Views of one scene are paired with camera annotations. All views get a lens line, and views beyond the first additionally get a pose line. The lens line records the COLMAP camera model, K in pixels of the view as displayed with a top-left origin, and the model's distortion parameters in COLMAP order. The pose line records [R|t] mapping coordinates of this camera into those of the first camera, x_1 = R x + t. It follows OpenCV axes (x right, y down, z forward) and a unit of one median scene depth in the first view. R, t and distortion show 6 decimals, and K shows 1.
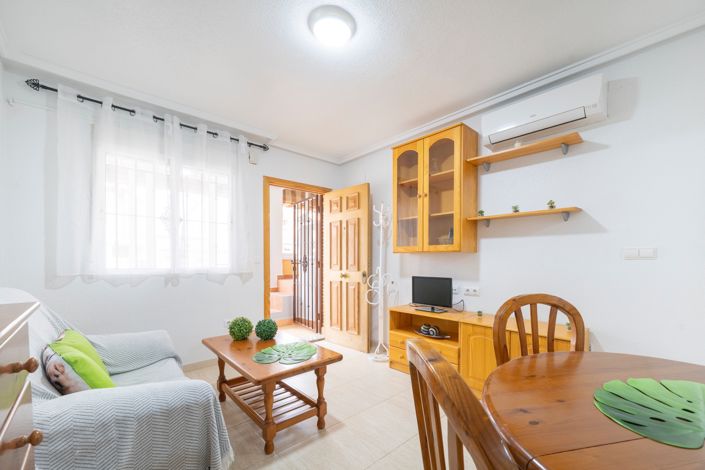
lens RADIAL K [[296.1, 0, 378.2], [0, 296.1, 266.2], [0, 0, 1]] dist [-0.000221, -0.000006]
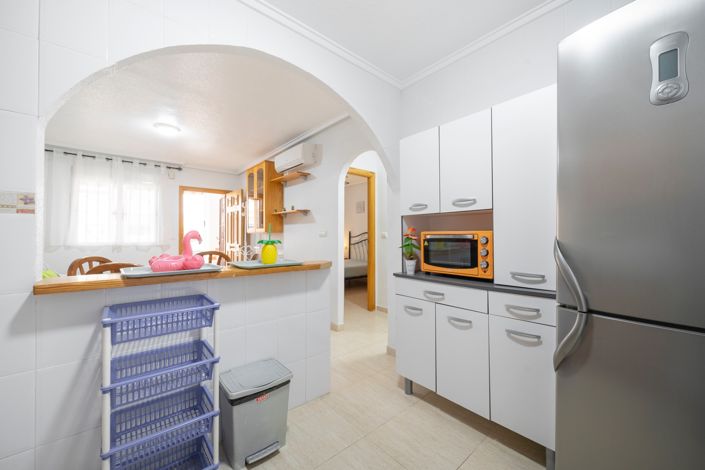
lens RADIAL K [[274.0, 0, 352.5], [0, 274.0, 235.0], [0, 0, 1]] dist [-0.001699, -0.000143]
pose [[0.998143, -0.002632, -0.060858, 0.859639], [0.001034, 0.999654, -0.026284, 0.009884], [0.060906, 0.026172, 0.997800, -0.575500]]
